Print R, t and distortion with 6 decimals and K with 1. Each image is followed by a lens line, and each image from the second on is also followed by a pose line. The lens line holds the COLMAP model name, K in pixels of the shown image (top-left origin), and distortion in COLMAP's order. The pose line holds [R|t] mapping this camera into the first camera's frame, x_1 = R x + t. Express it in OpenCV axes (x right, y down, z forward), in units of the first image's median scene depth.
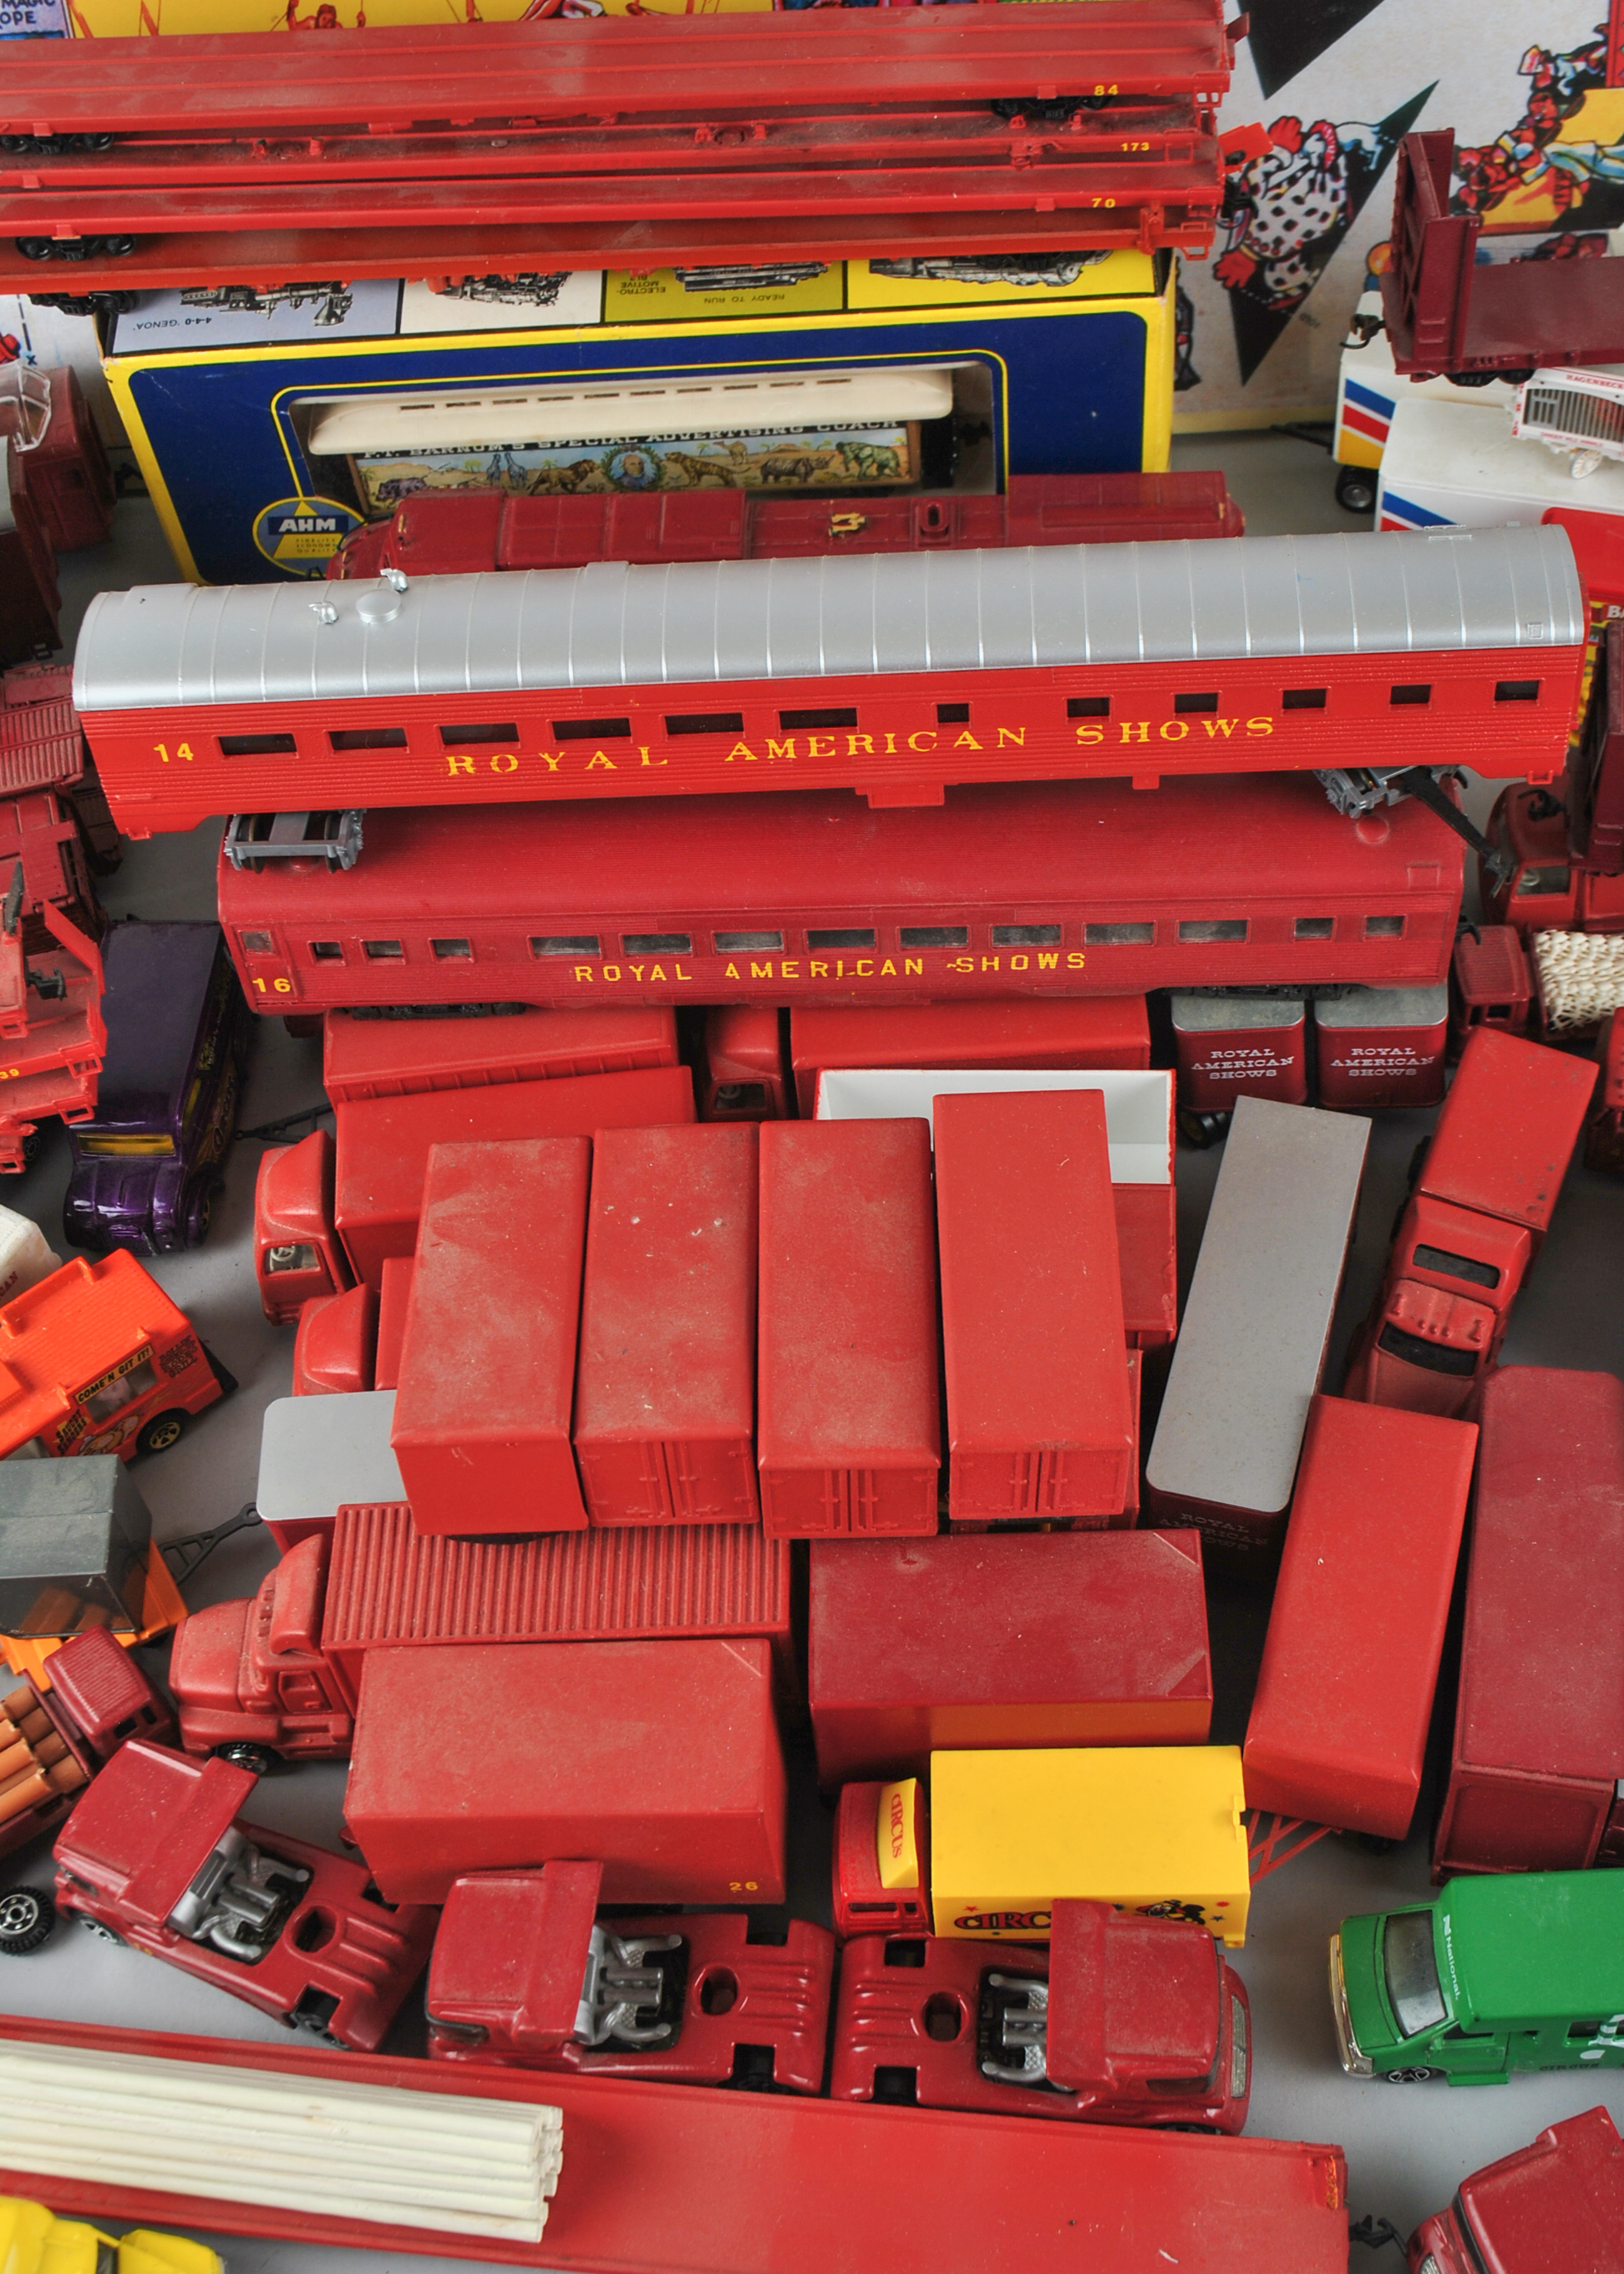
lens RADIAL K [[3118.1, 0, 768.9], [0, 3118.1, 1150.5], [0, 0, 1]] dist [-0.041006, 0.000000]
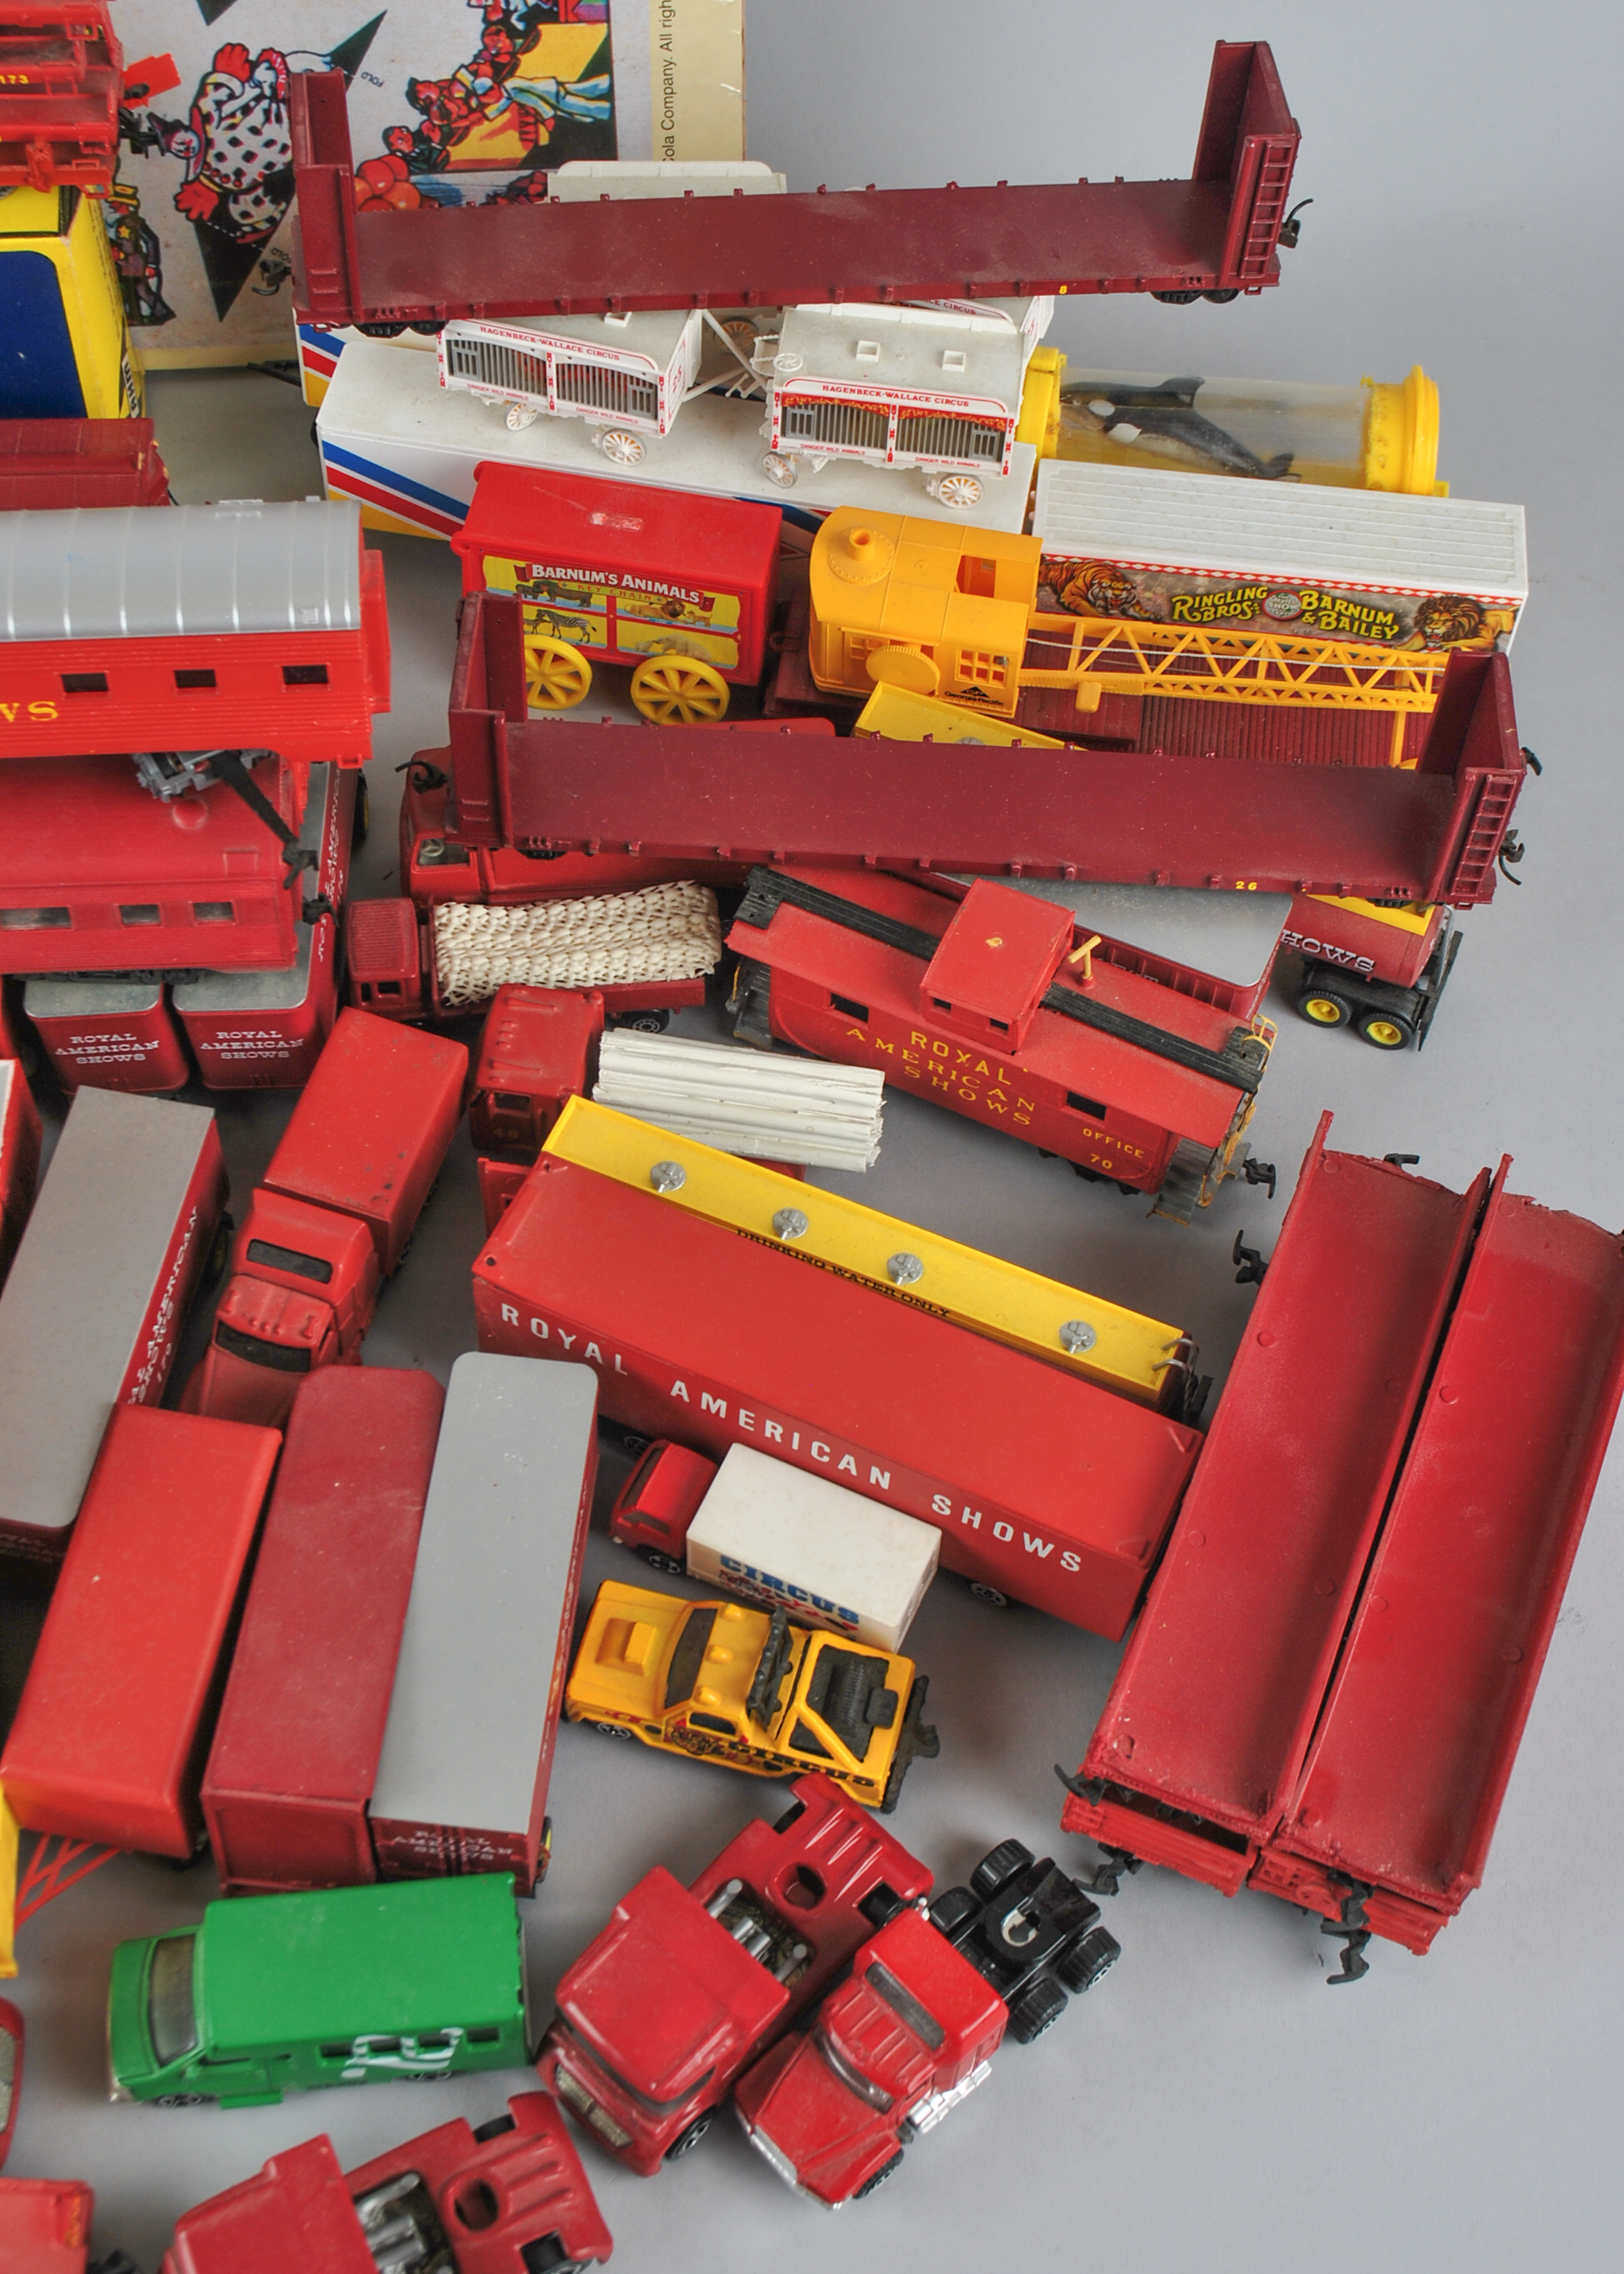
lens RADIAL K [[3118.1, 0, 782.5], [0, 3118.1, 1167.4], [0, 0, 1]] dist [-0.041006, 0.000000]
pose [[0.987696, -0.020190, 0.155080, 0.194723], [0.012664, 0.998700, 0.049366, -0.033708], [-0.155875, -0.046795, 0.986668, 0.011750]]
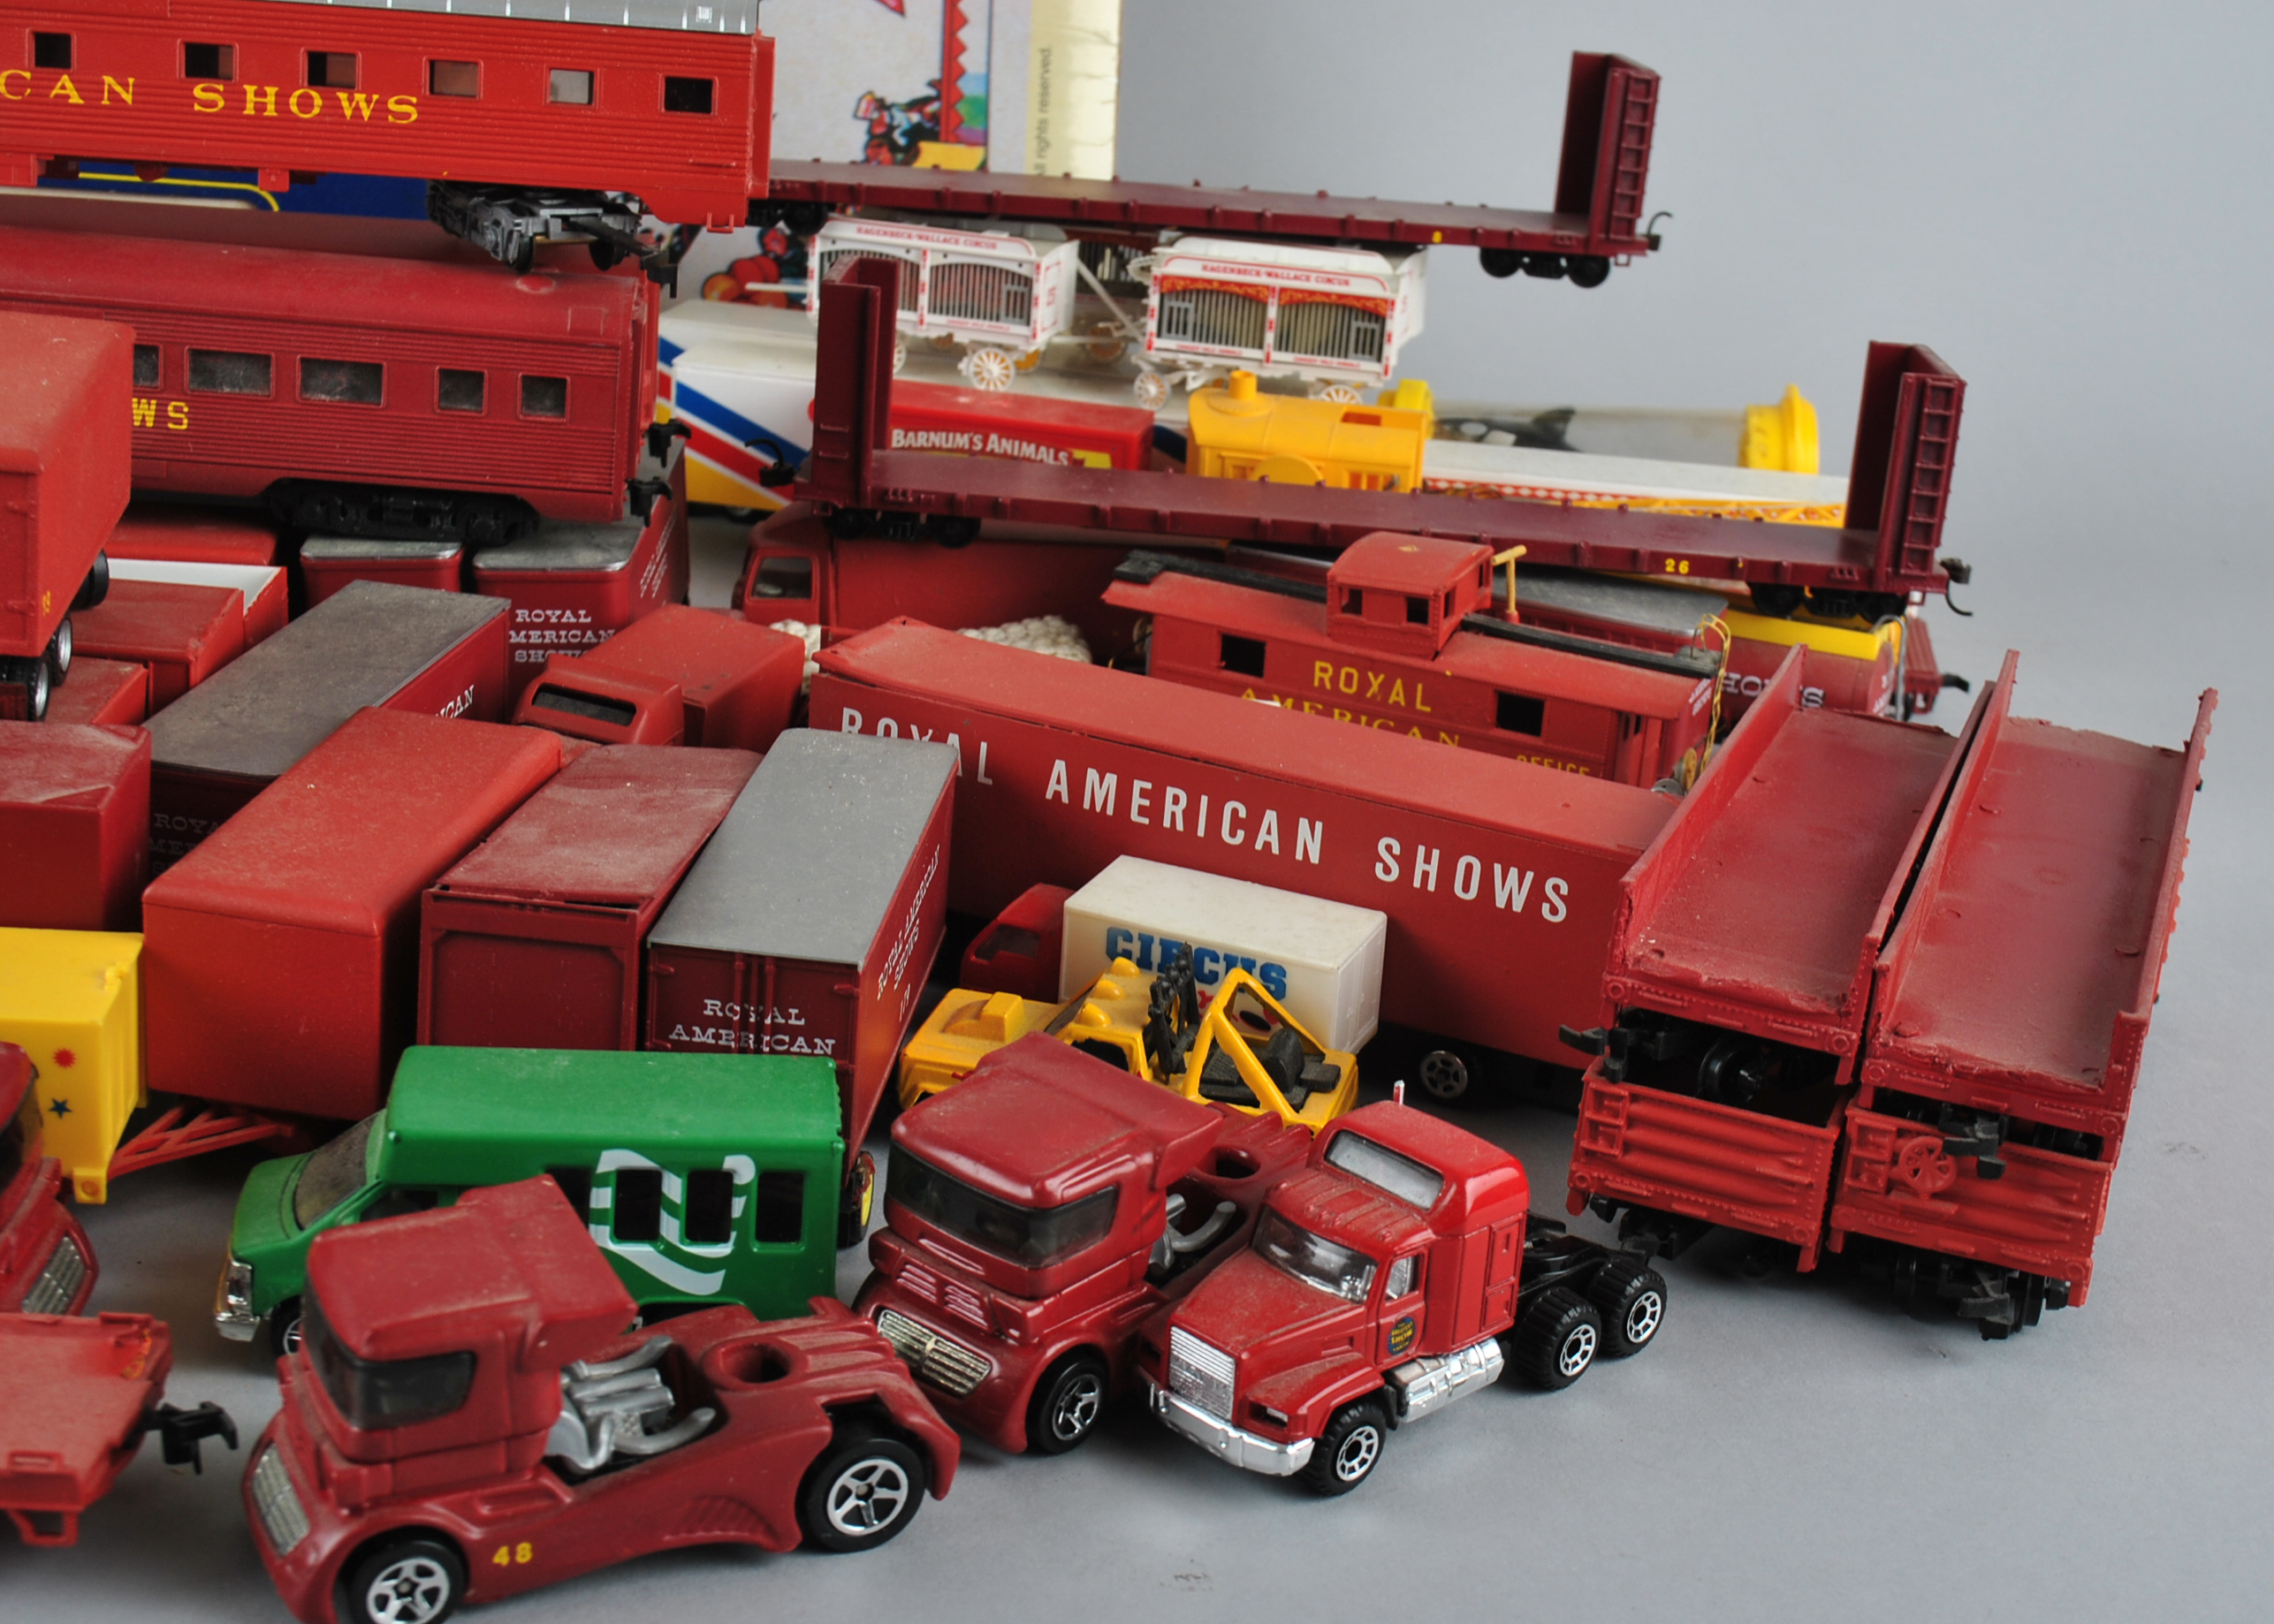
lens RADIAL K [[3224.3, 0, 1252.9], [0, 3224.3, 773.8], [0, 0, 1]] dist [-0.051026, 0.000000]
pose [[0.972662, 0.116434, 0.200926, 0.195741], [0.018880, 0.822712, -0.568145, 0.462886], [-0.231455, 0.556407, 0.798022, 0.265400]]
